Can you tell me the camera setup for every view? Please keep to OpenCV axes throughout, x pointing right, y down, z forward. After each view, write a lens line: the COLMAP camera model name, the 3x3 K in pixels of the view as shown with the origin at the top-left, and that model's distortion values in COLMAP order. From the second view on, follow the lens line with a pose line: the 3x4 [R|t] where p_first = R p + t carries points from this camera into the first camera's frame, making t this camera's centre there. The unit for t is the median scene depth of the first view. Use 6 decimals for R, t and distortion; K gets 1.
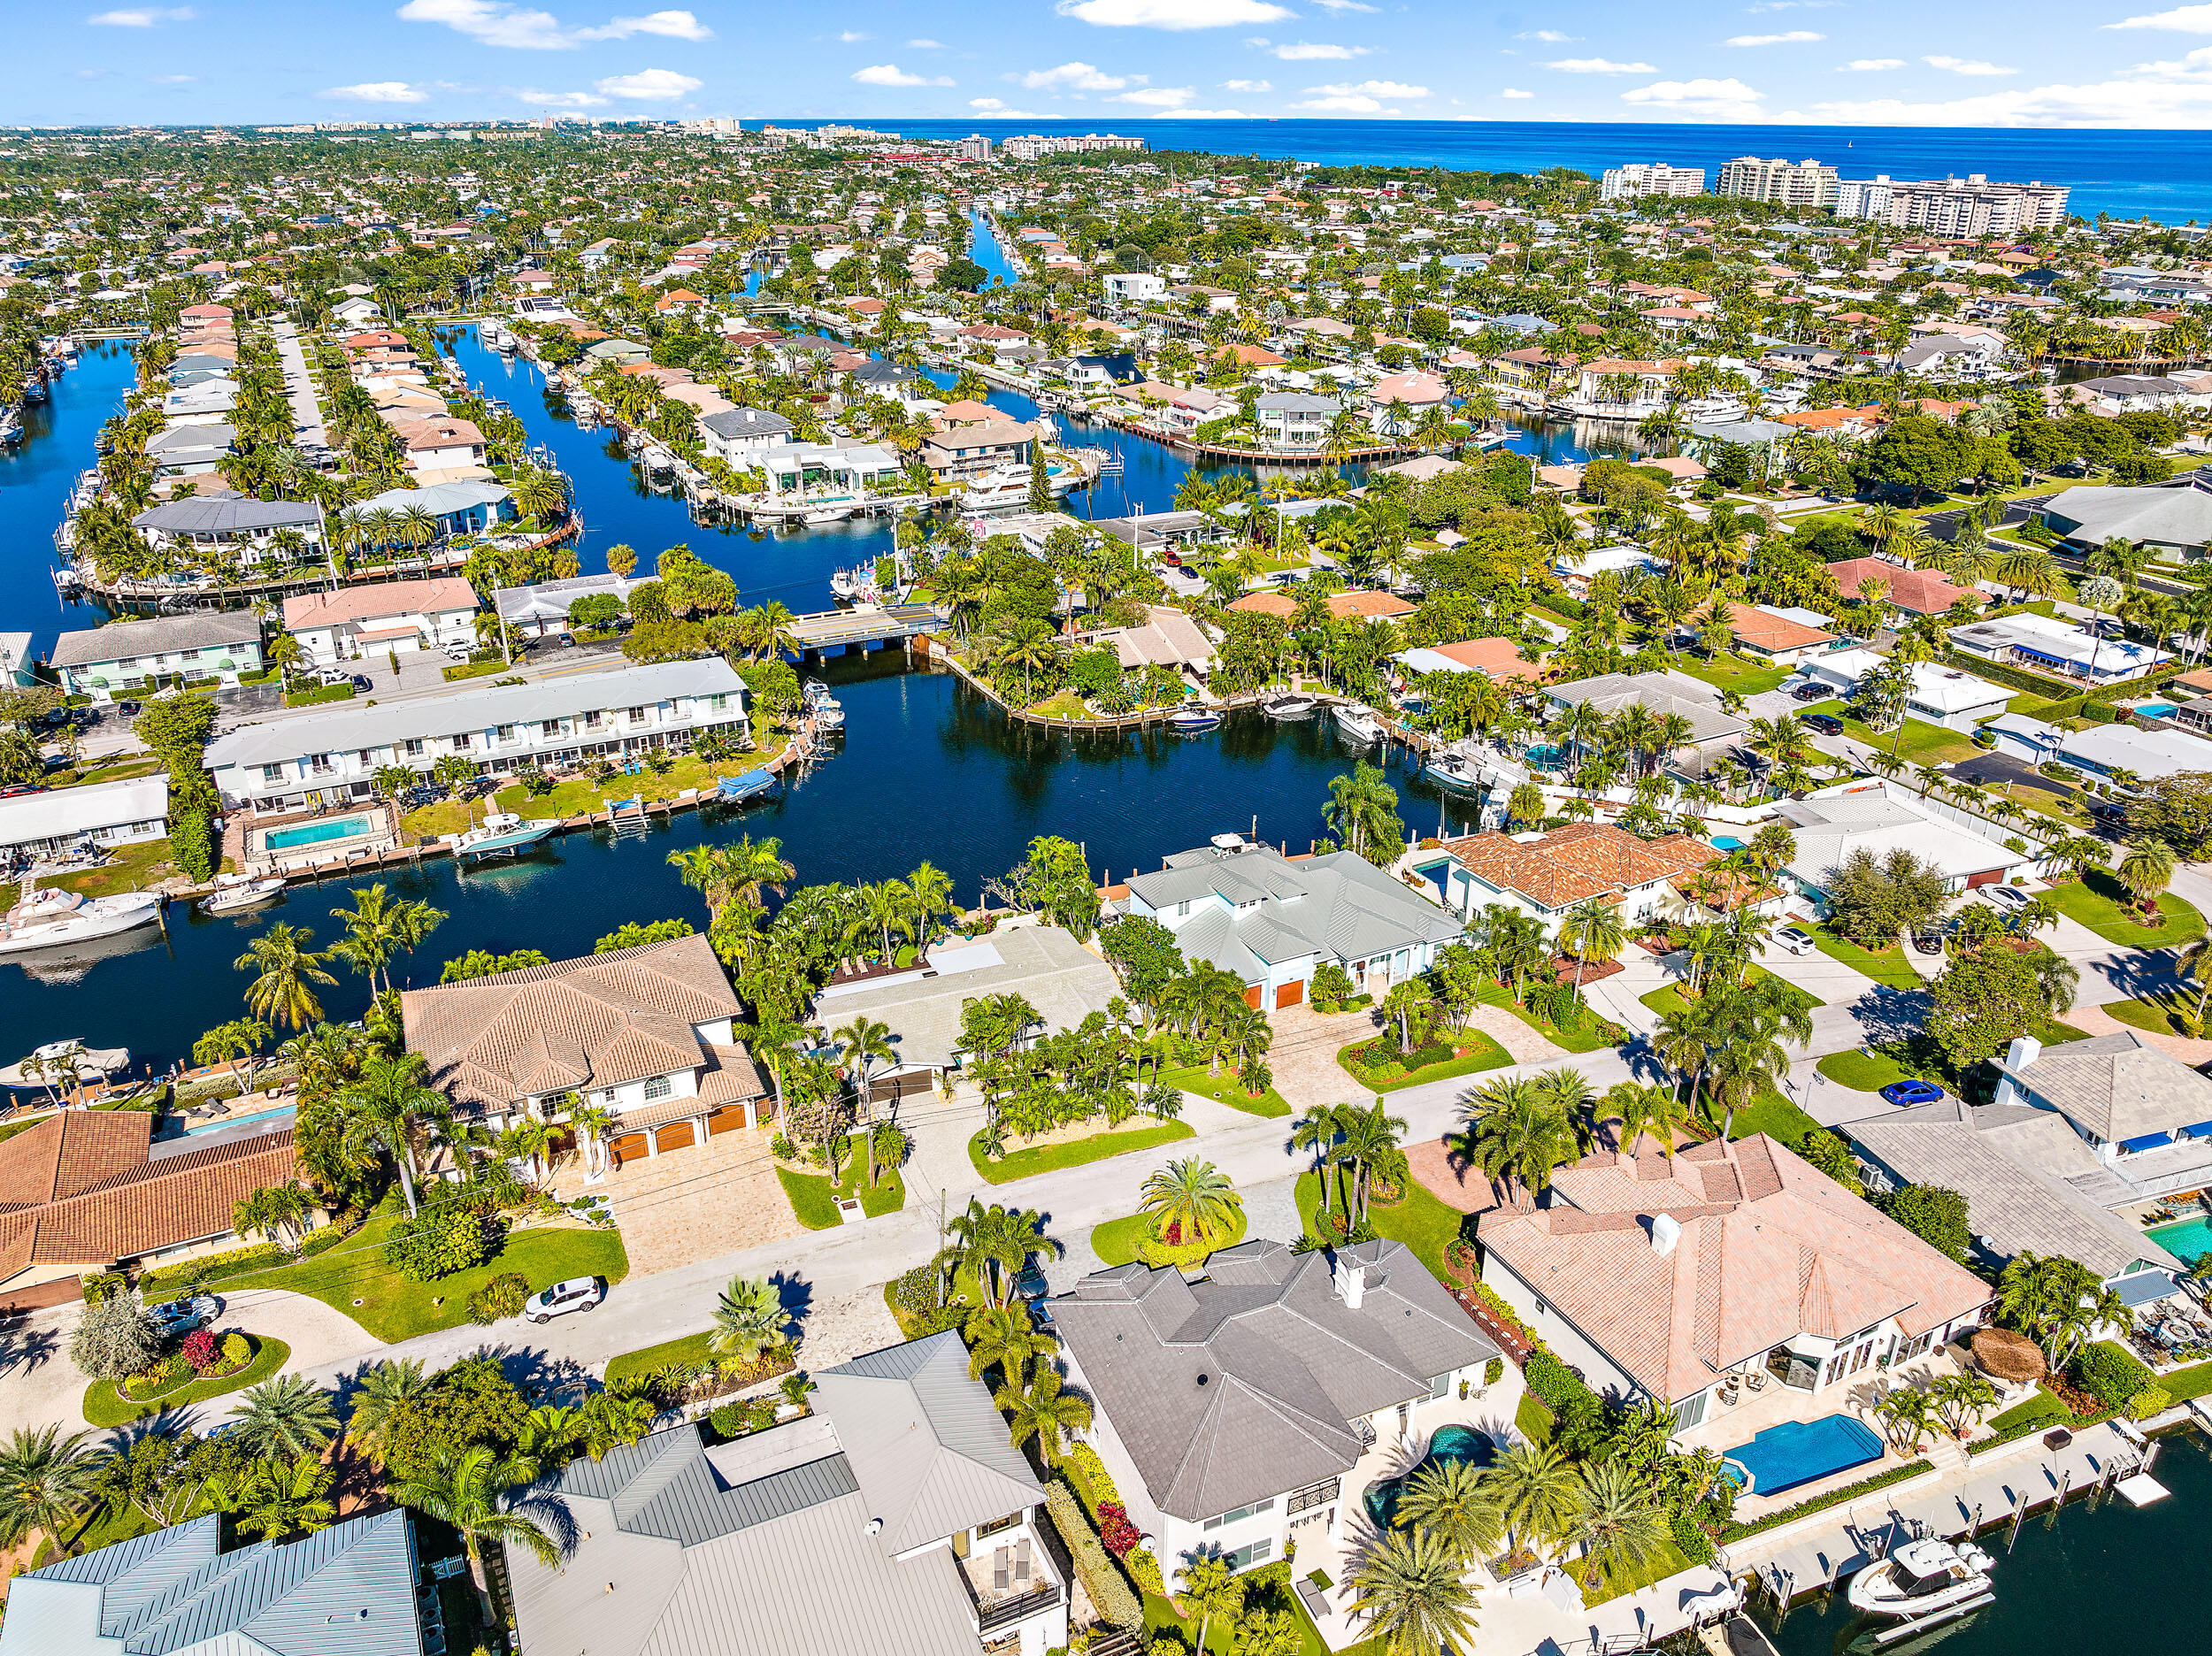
lens RADIAL K [[1611.8, 0, 1111.5], [0, 1611.8, 800.5], [0, 0, 1]] dist [-0.055343, 0.023418]
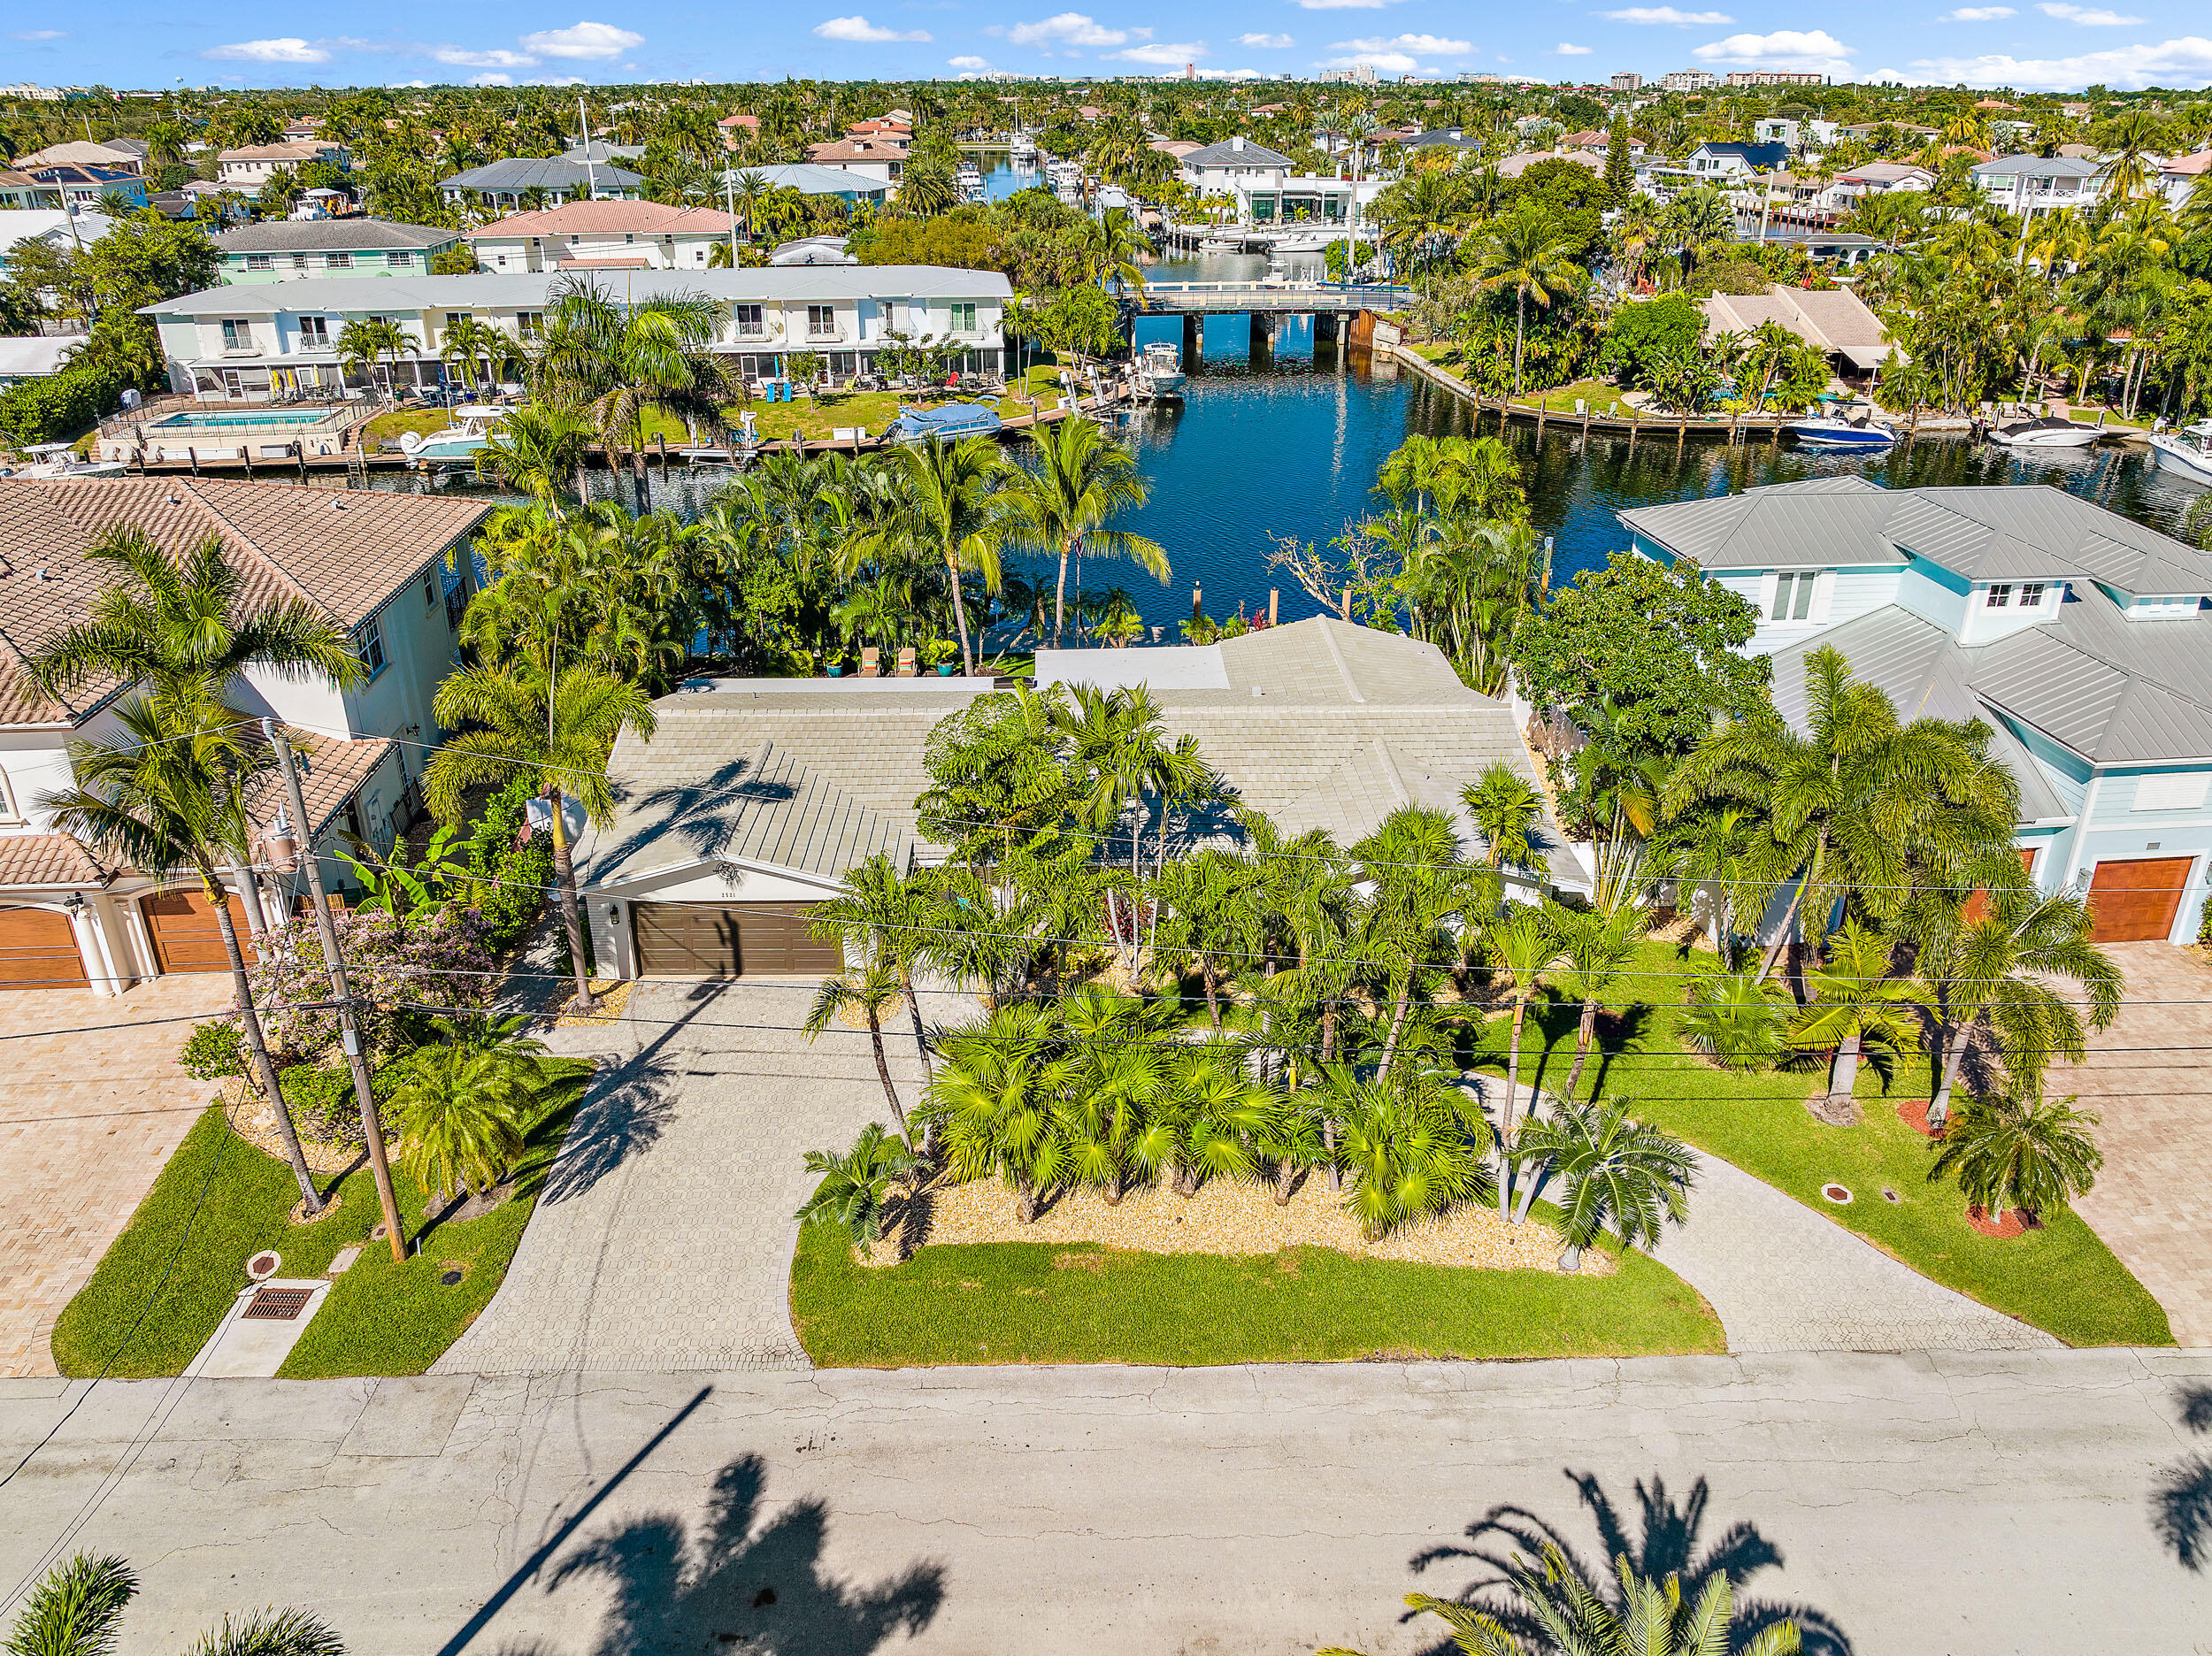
lens RADIAL K [[1599.0, 0, 1106.0], [0, 1599.0, 828.0], [0, 0, 1]] dist [-0.038984, 0.000195]
pose [[0.931181, 0.148798, -0.332807, 0.020108], [-0.140613, 0.988867, 0.048691, 0.079689], [0.336346, 0.001457, 0.941737, 0.444892]]
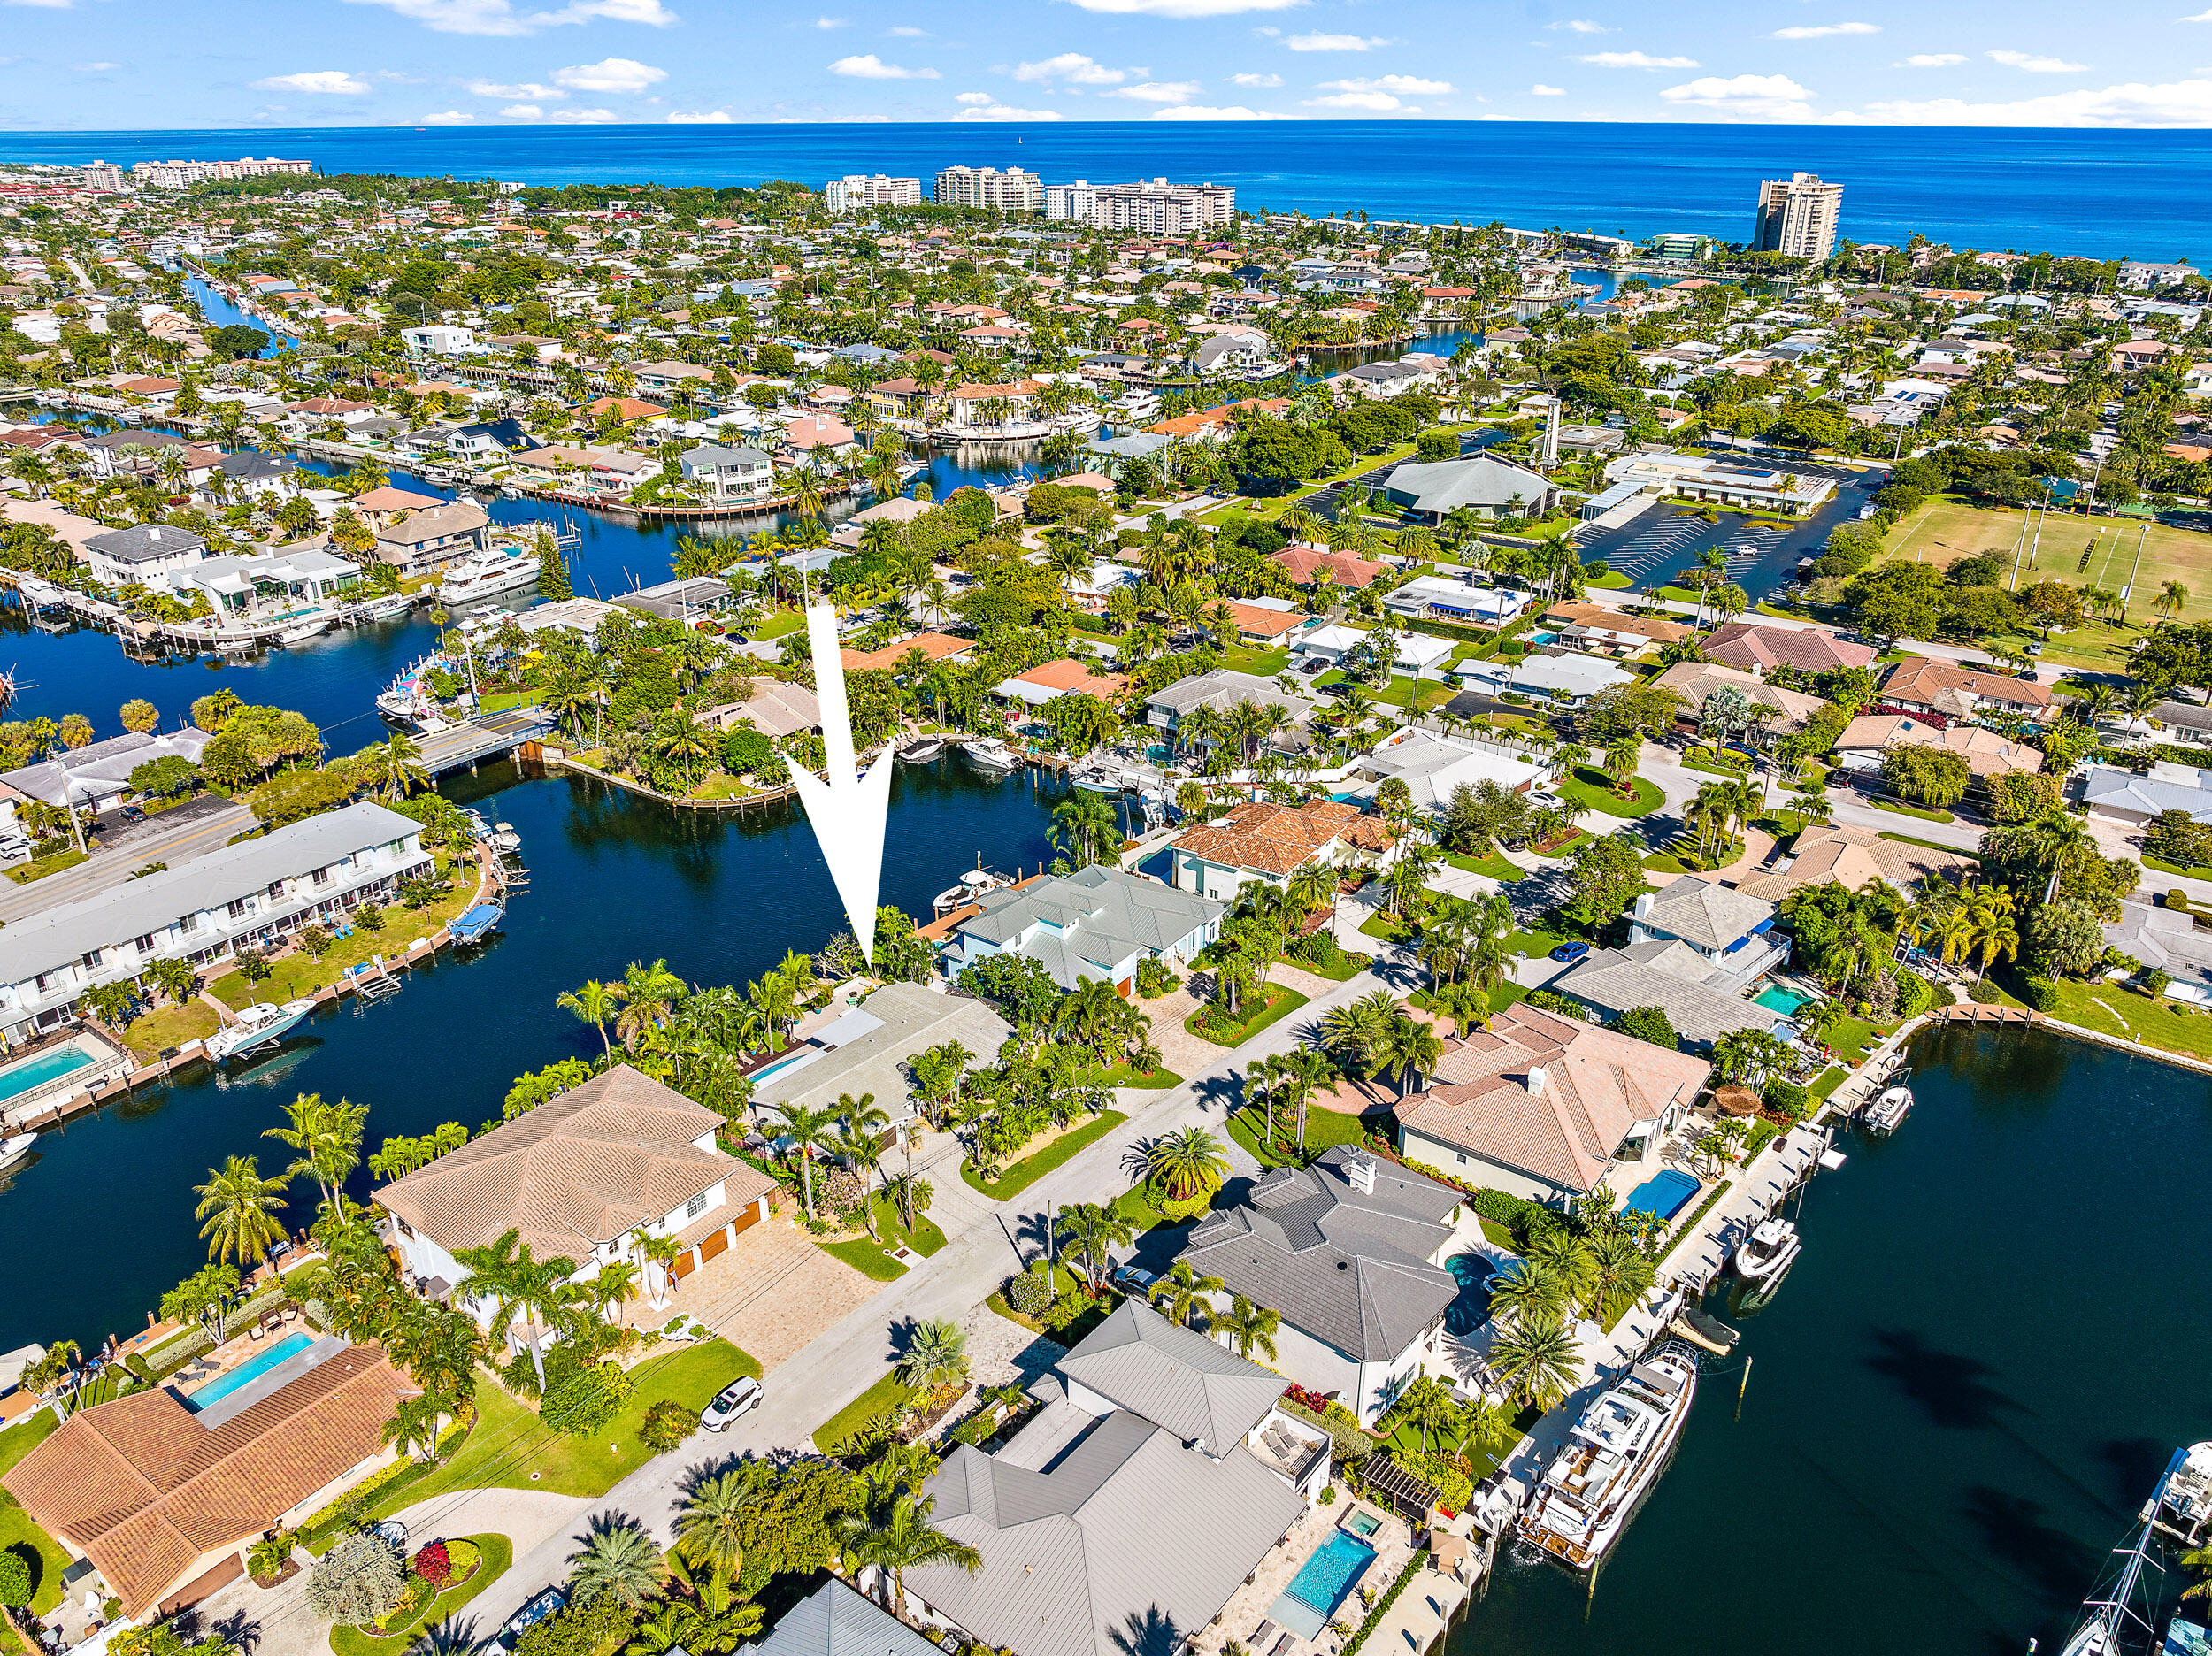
lens RADIAL K [[1616.9, 0, 1113.7], [0, 1616.9, 829.2], [0, 0, 1]] dist [-0.027325, -0.027523]
pose [[0.885012, -0.191343, 0.424432, -0.254882], [0.184997, 0.981110, 0.056557, -0.043804], [-0.427236, 0.028465, 0.903692, -0.057534]]
